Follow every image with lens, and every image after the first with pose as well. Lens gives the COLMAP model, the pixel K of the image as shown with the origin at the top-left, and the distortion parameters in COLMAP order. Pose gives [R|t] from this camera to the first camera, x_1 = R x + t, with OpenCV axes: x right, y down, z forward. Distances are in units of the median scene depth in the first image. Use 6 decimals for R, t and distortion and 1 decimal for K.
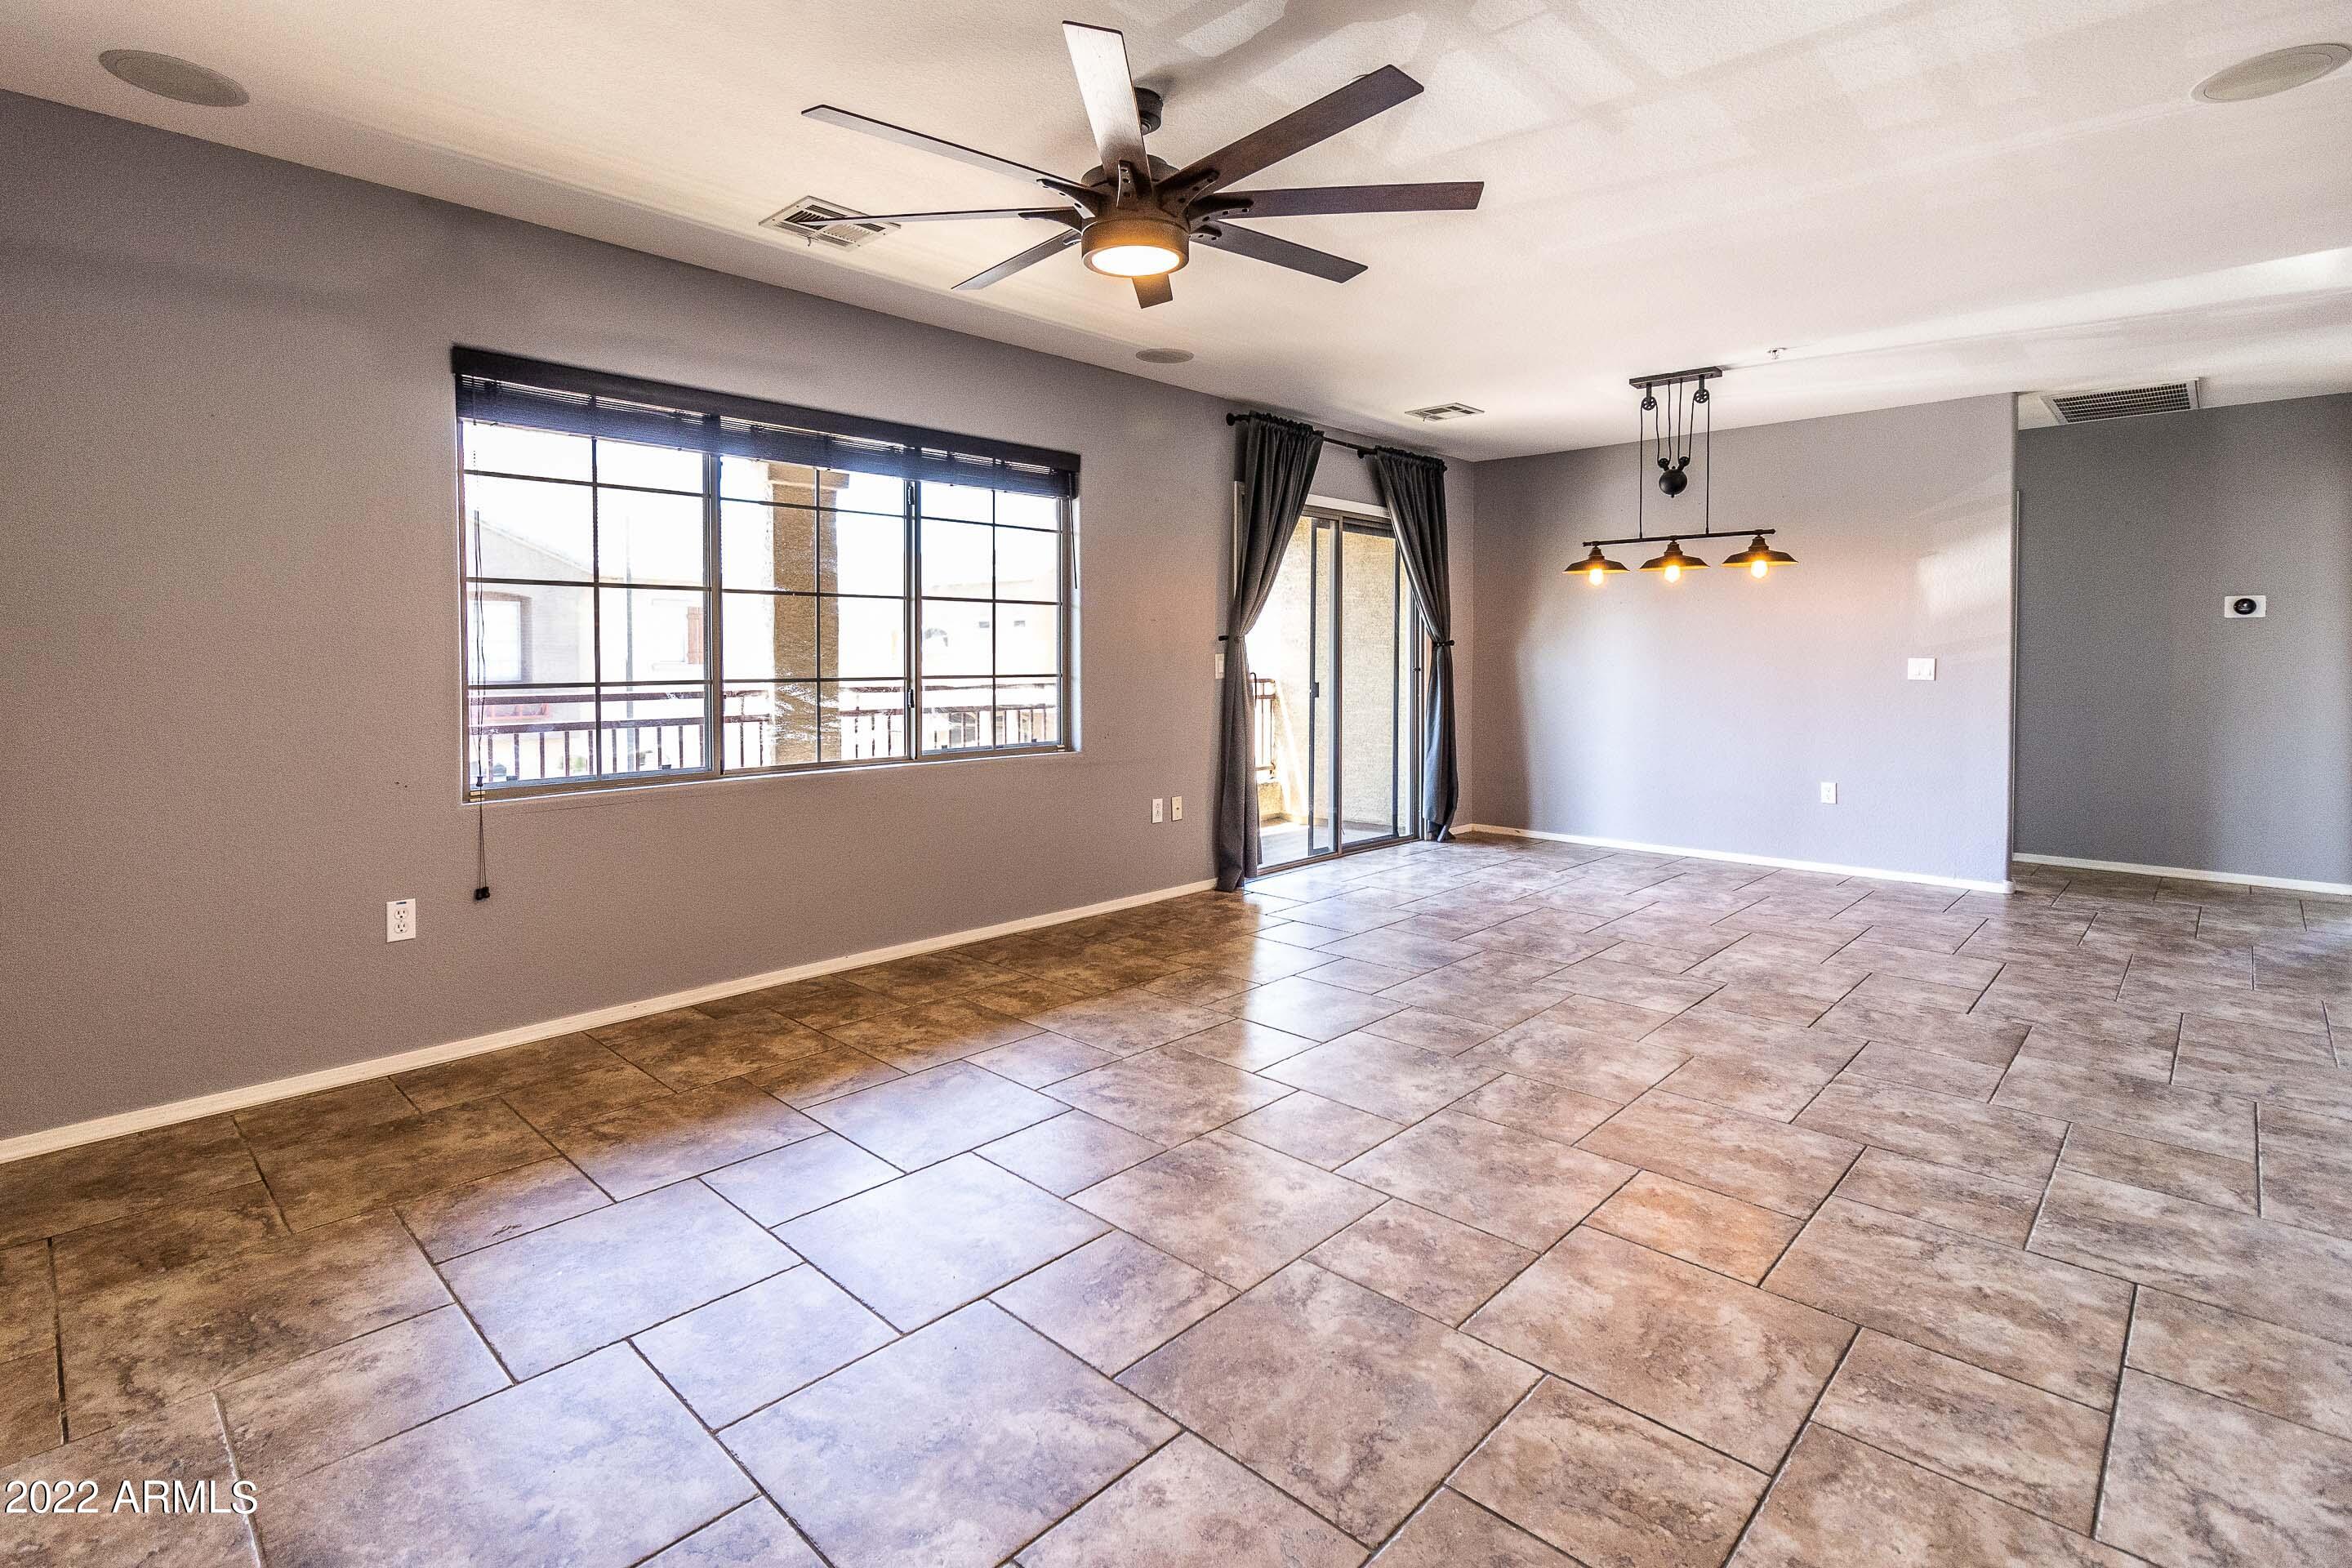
lens RADIAL K [[1108.6, 0, 1148.8], [0, 1108.6, 707.0], [0, 0, 1]] dist [0.001077, 0.000415]
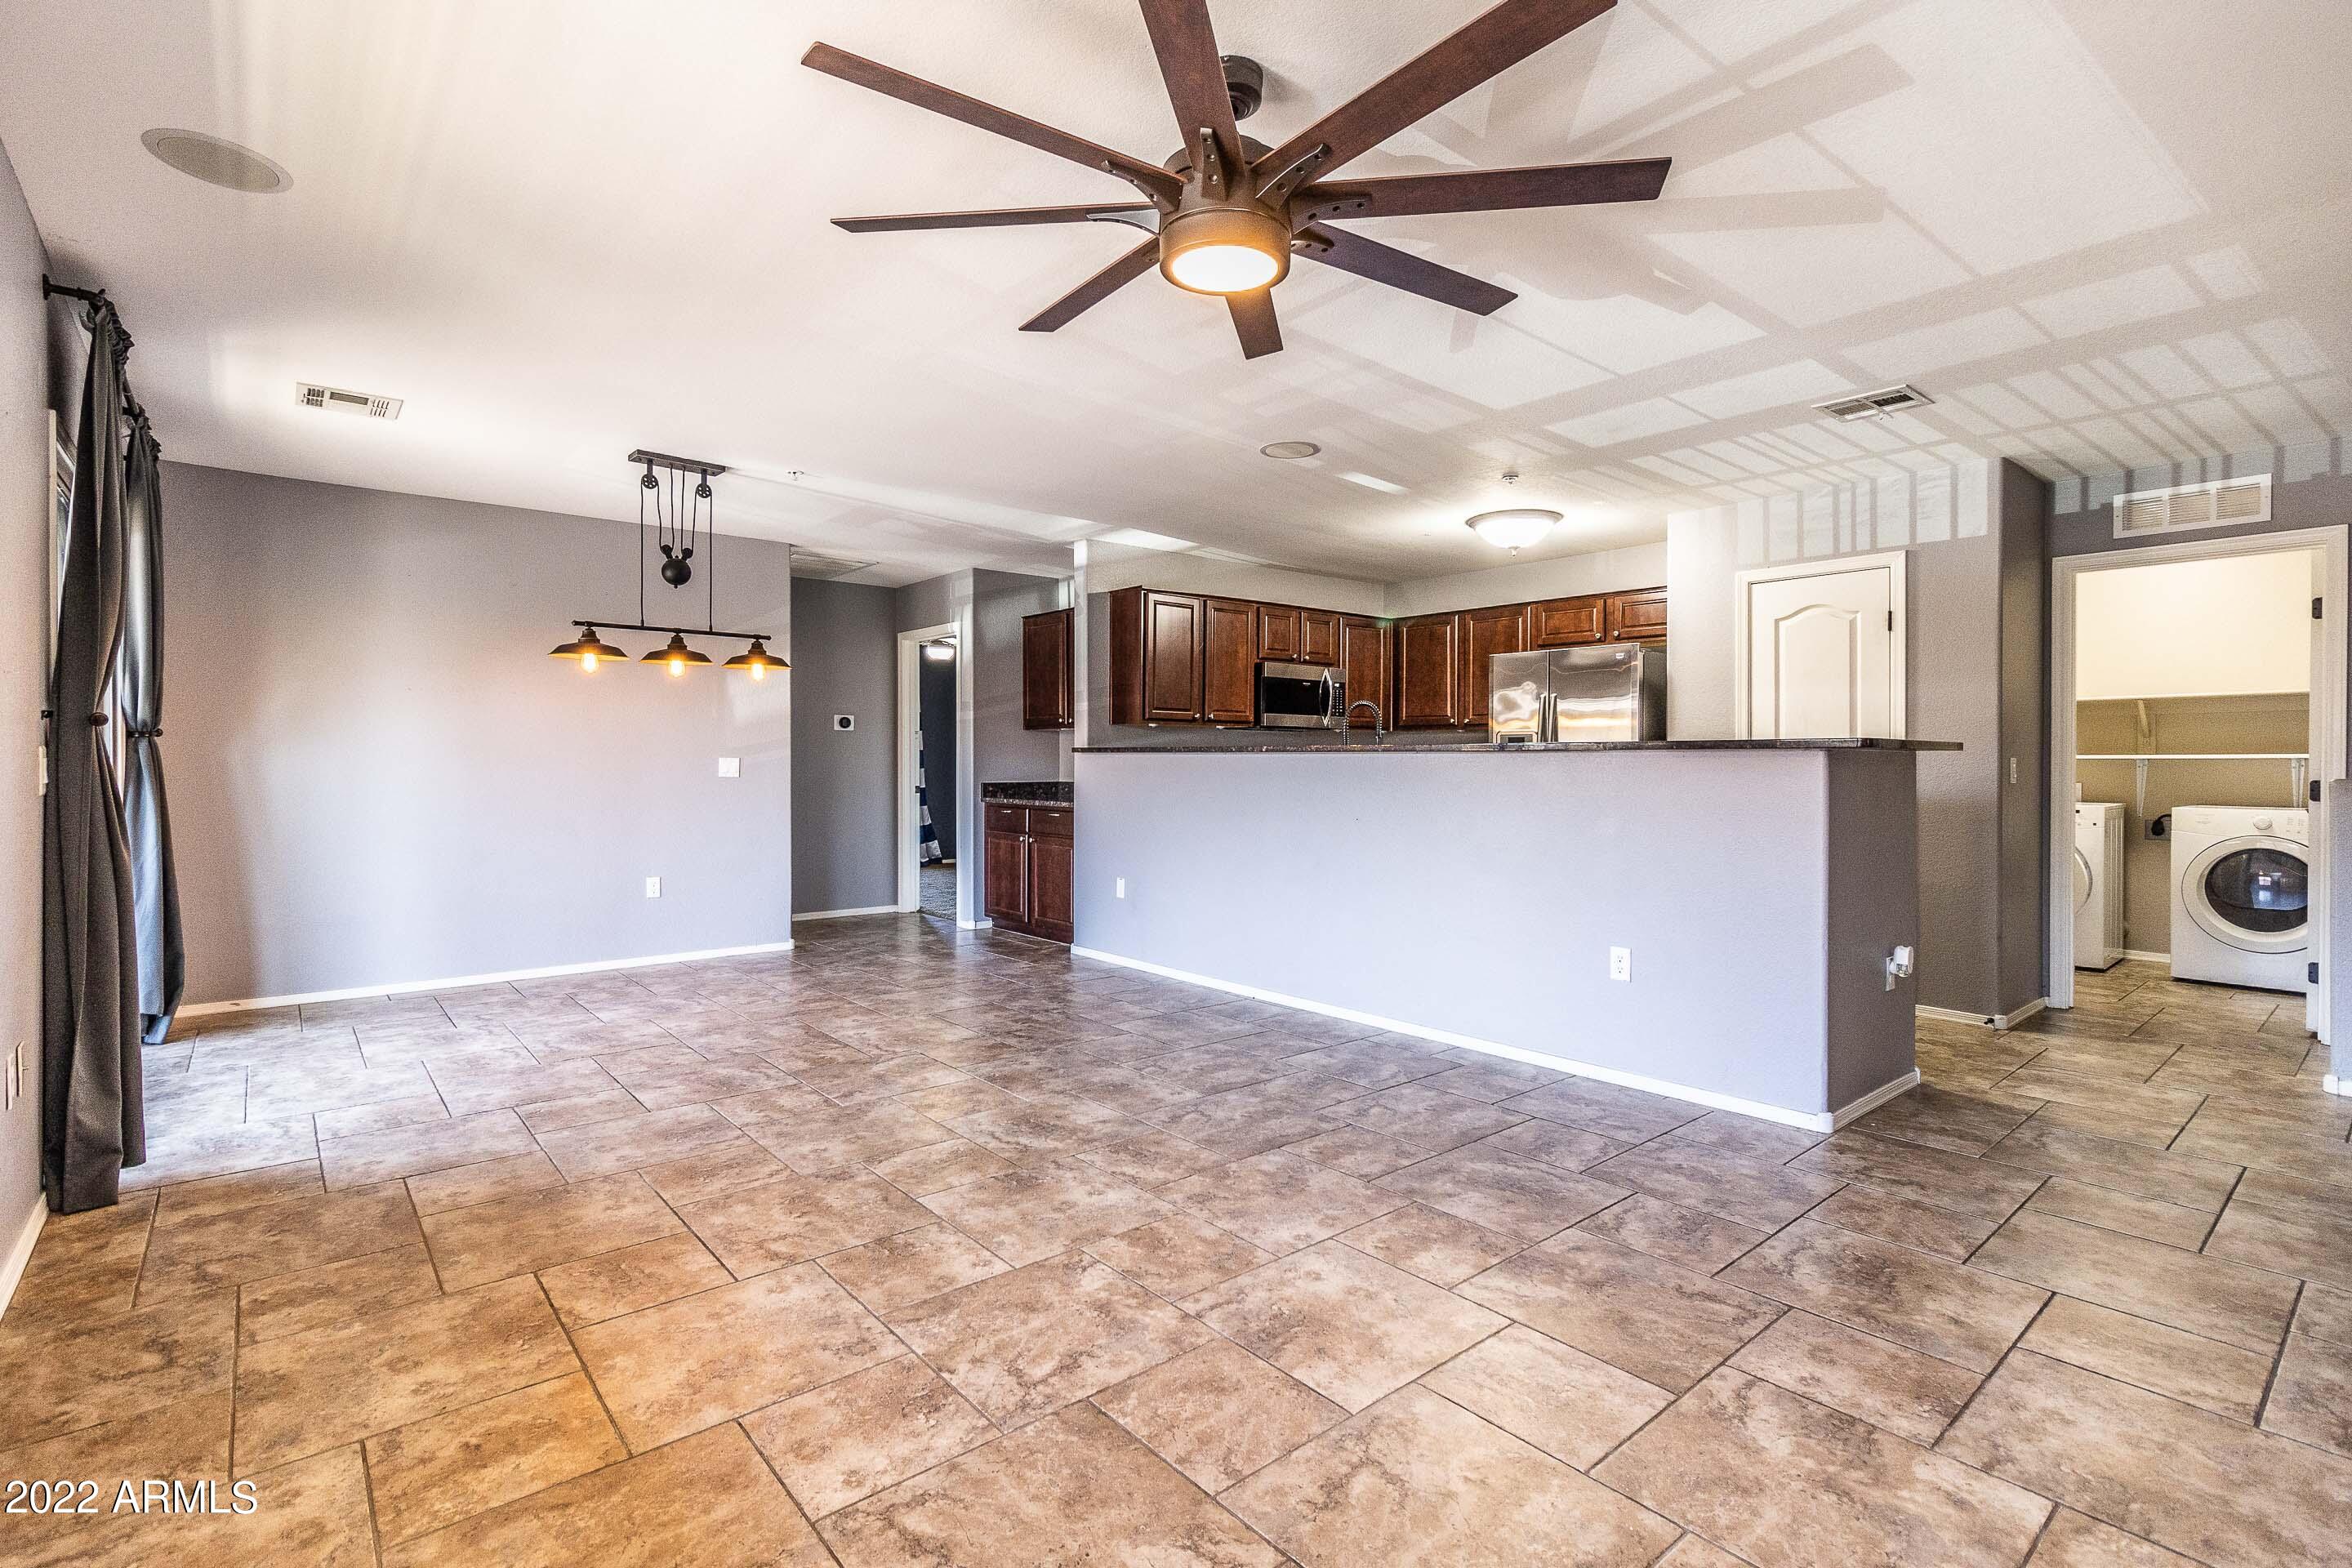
lens RADIAL K [[1108.6, 0, 1163.4], [0, 1108.6, 756.9], [0, 0, 1]] dist [0.001077, 0.000415]
pose [[0.103231, 0.002323, 0.994655, -0.571148], [0.047155, 0.998861, -0.007227, -0.023131], [-0.993539, 0.047649, 0.103004, 0.655725]]
